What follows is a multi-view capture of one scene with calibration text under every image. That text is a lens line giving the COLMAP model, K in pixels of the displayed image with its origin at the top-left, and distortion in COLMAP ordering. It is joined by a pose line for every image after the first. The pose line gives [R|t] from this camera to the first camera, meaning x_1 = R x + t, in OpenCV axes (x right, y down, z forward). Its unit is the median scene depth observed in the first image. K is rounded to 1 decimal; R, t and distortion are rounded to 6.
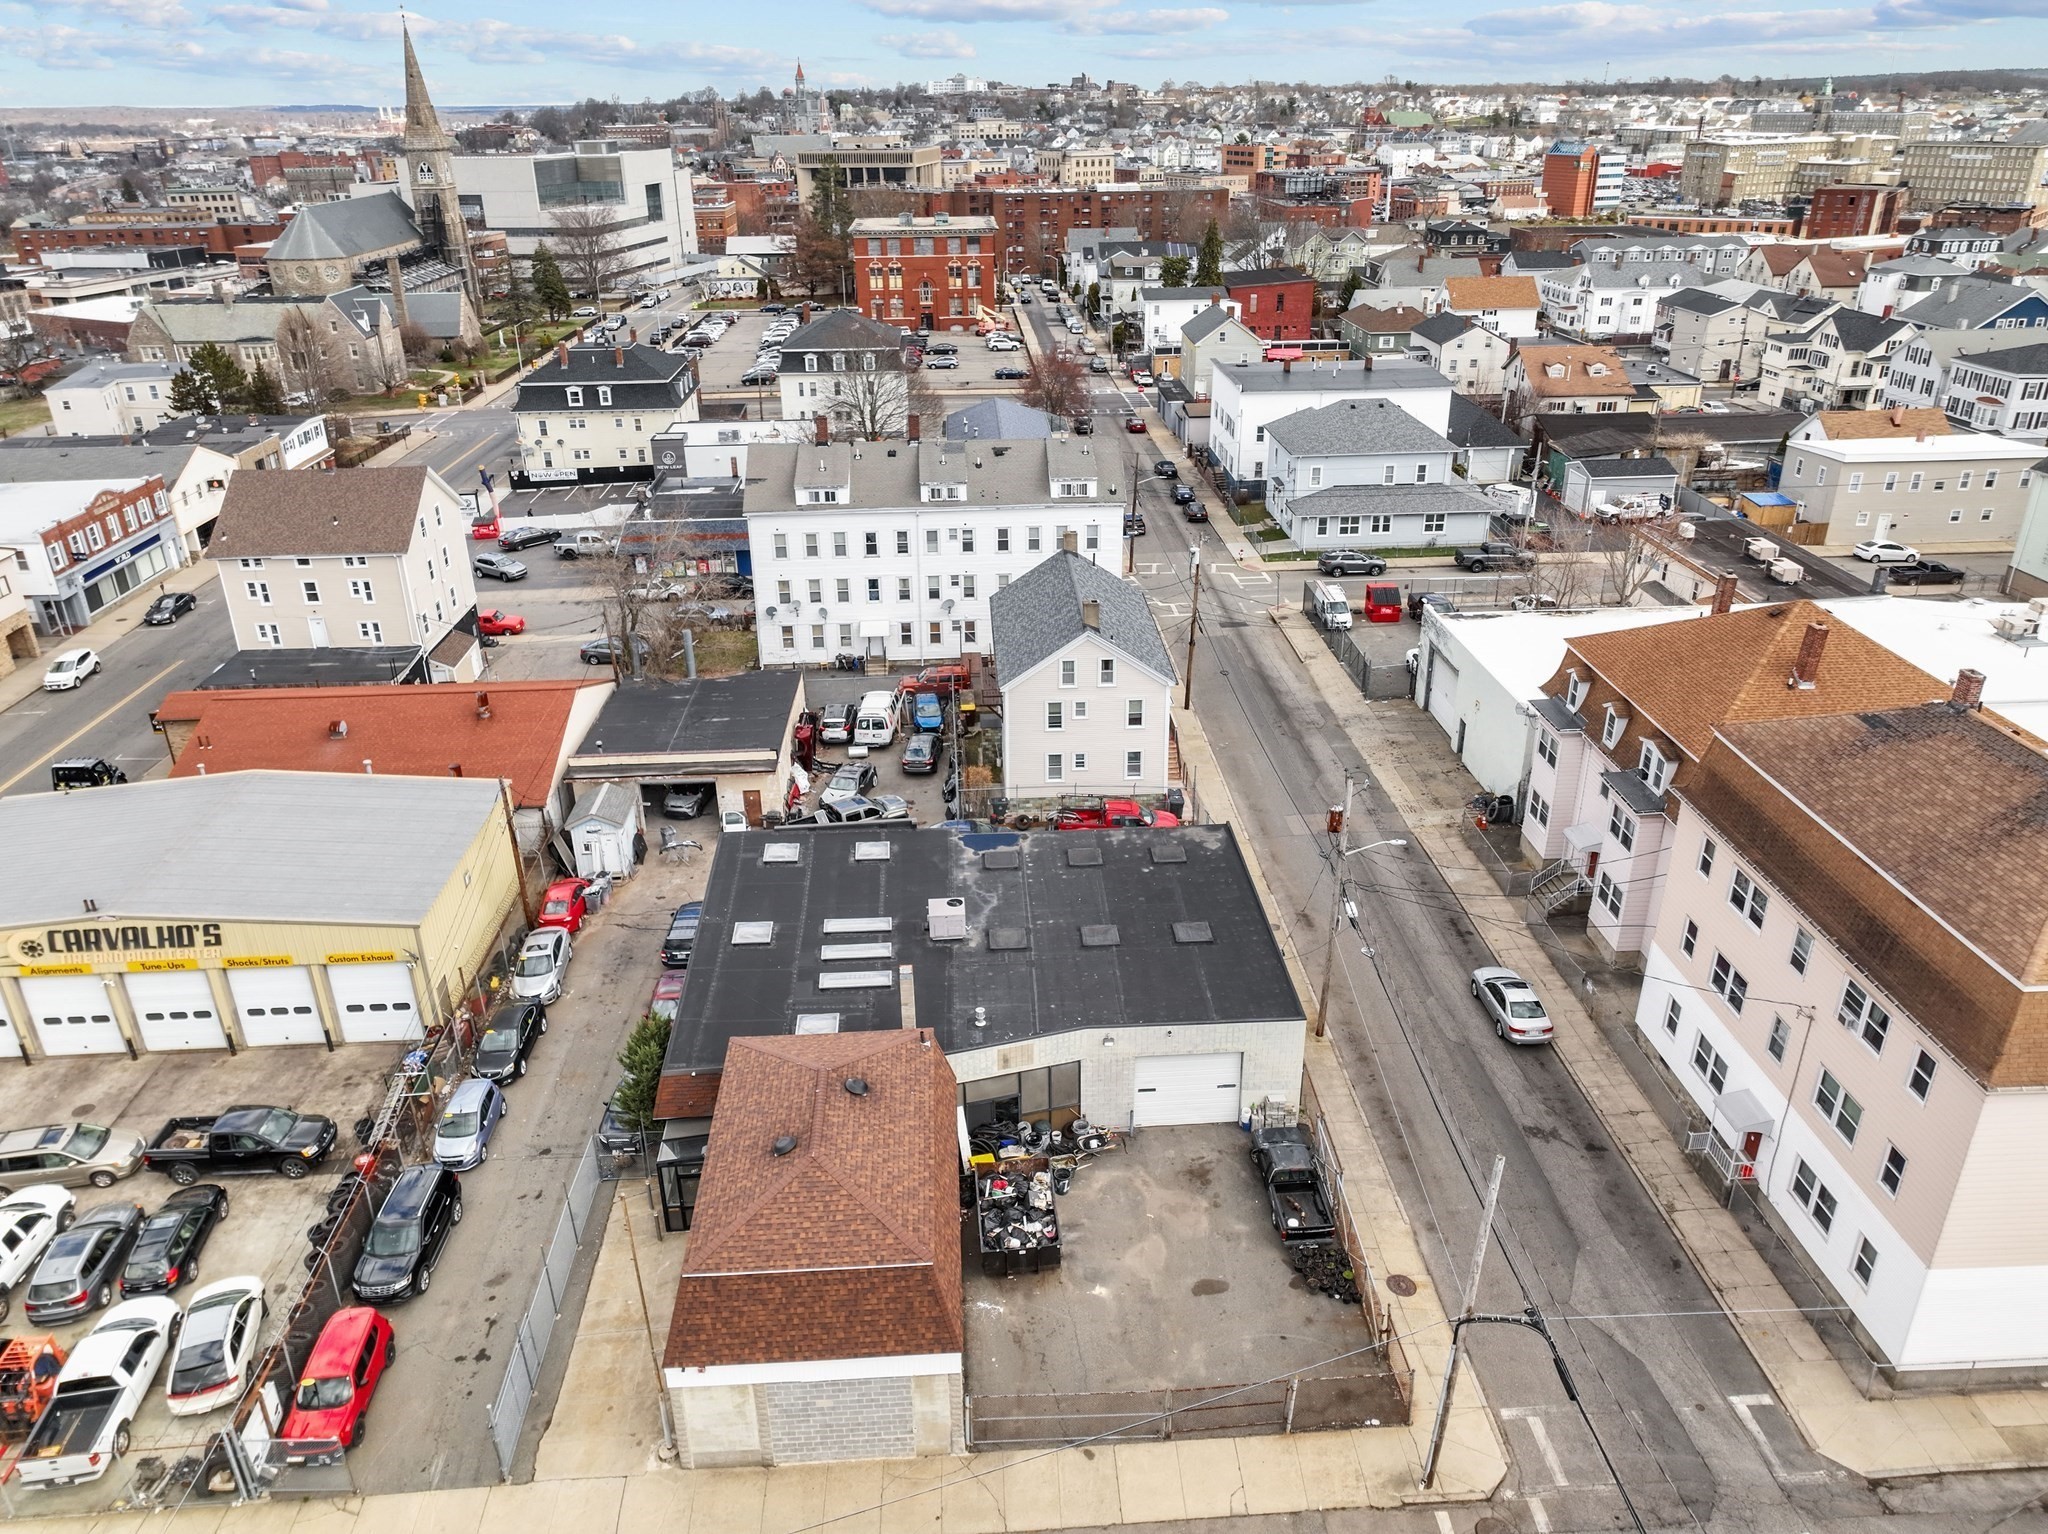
lens RADIAL K [[1428.0, 0, 1023.2], [0, 1428.0, 766.0], [0, 0, 1]] dist [0.006516, 0.011453]
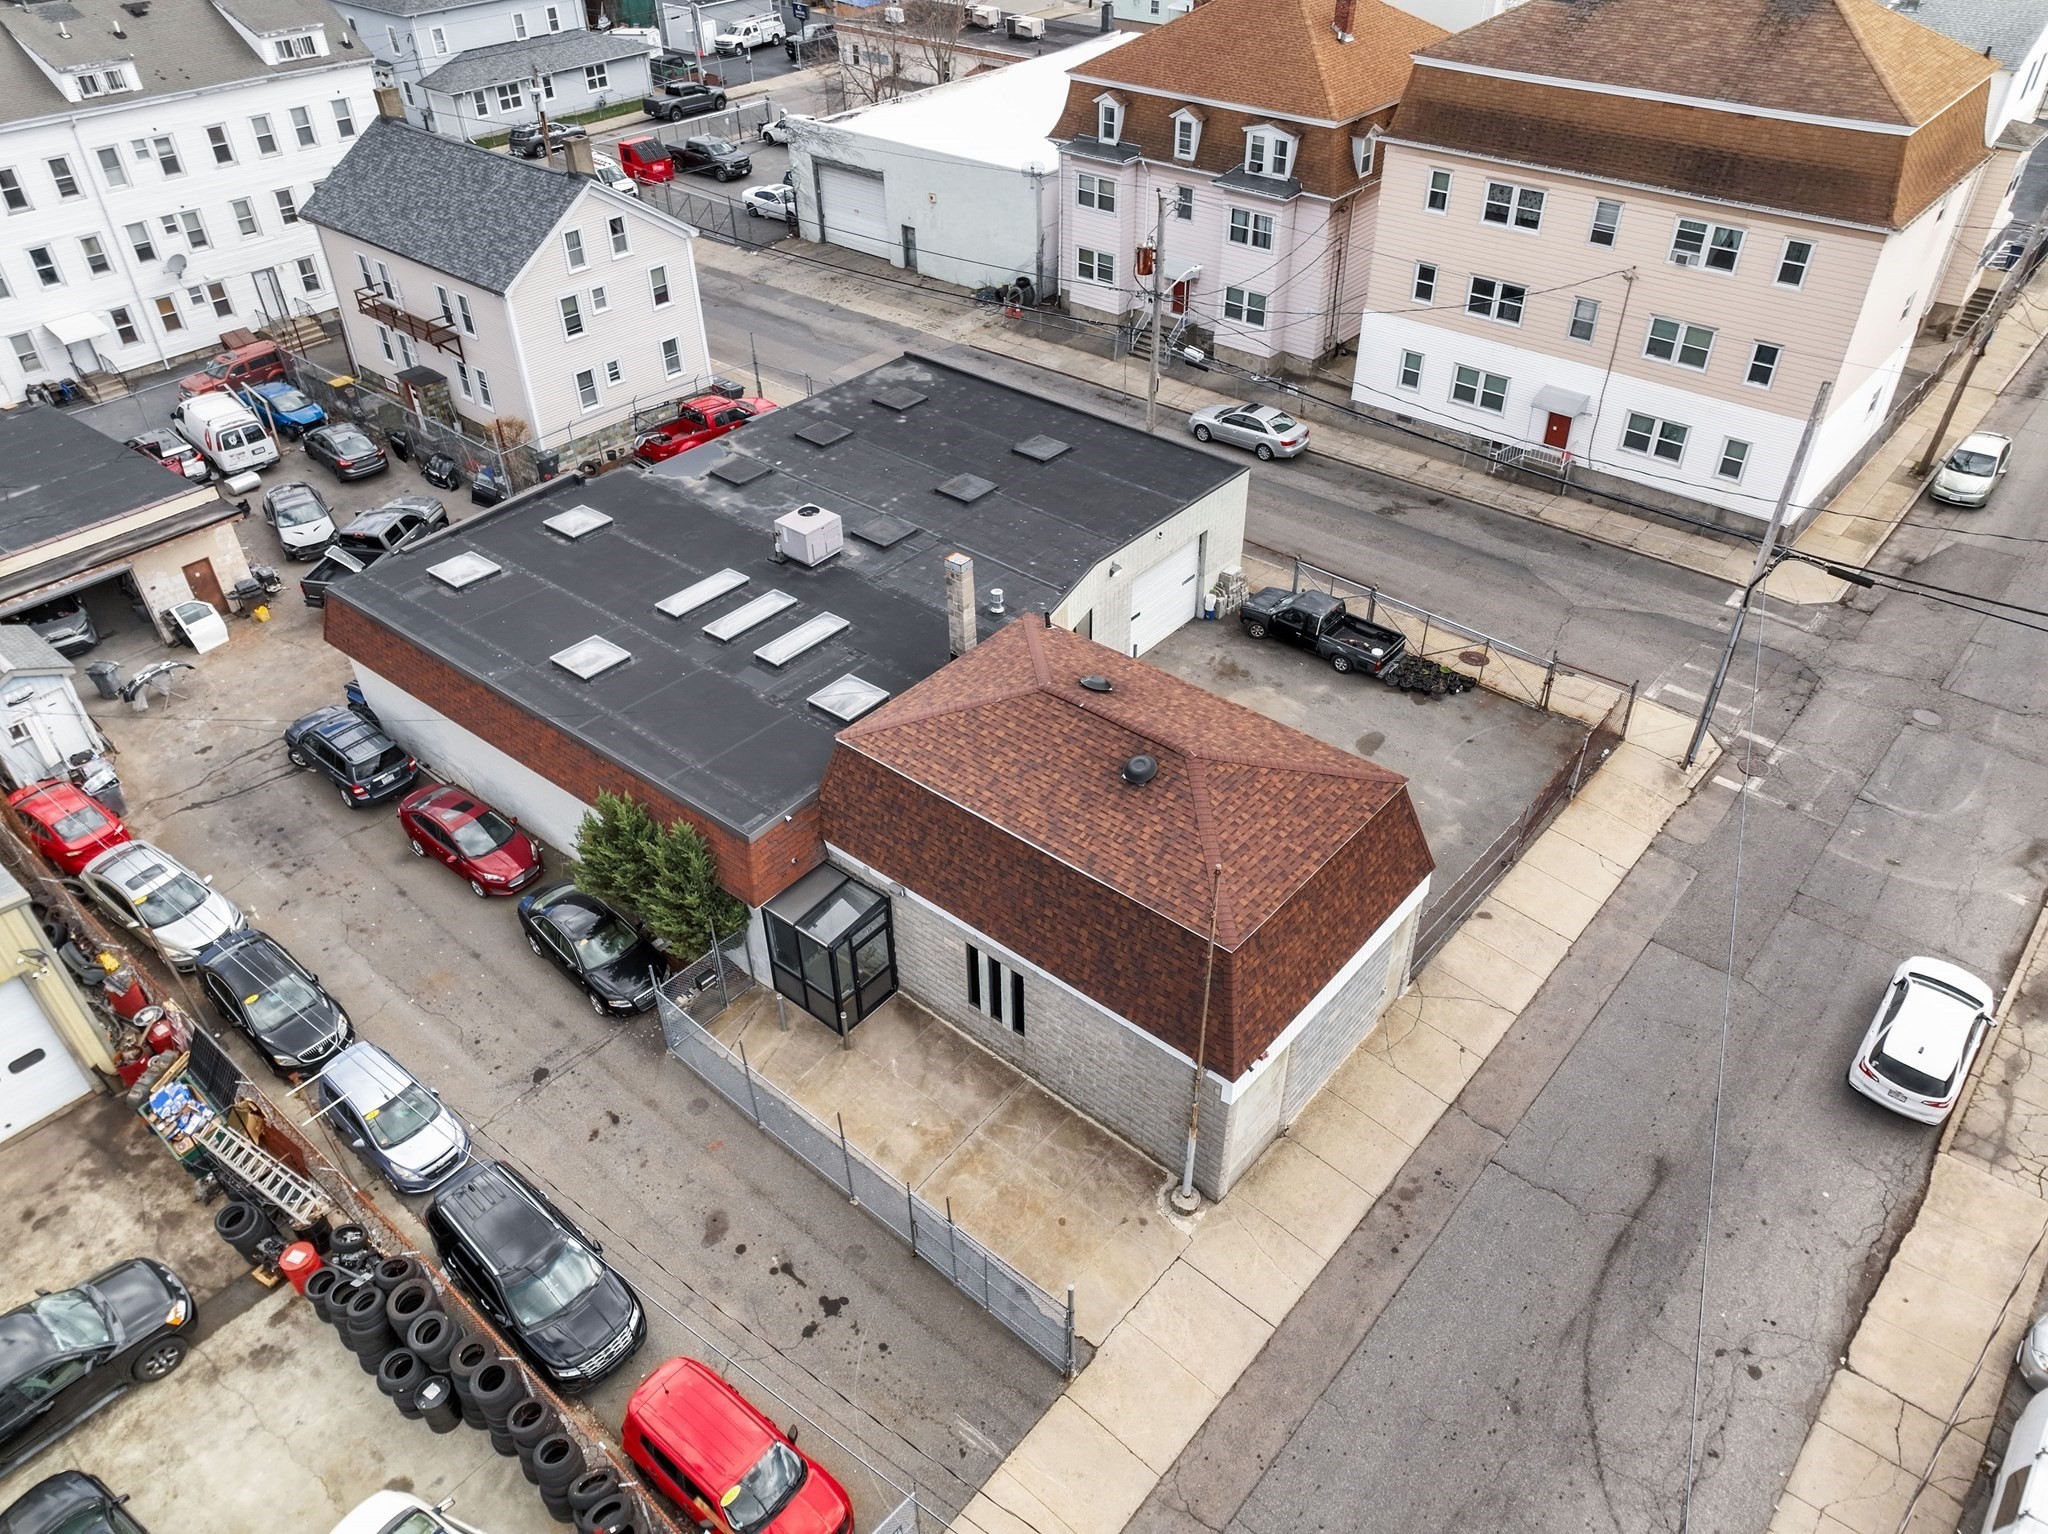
lens RADIAL K [[1428.0, 0, 1022.5], [0, 1428.0, 766.0], [0, 0, 1]] dist [0.006516, 0.011453]
pose [[0.693194, -0.441834, 0.569443, -0.337584], [0.310402, 0.896053, 0.317394, 0.010569], [-0.650486, -0.043259, 0.758285, 0.274360]]
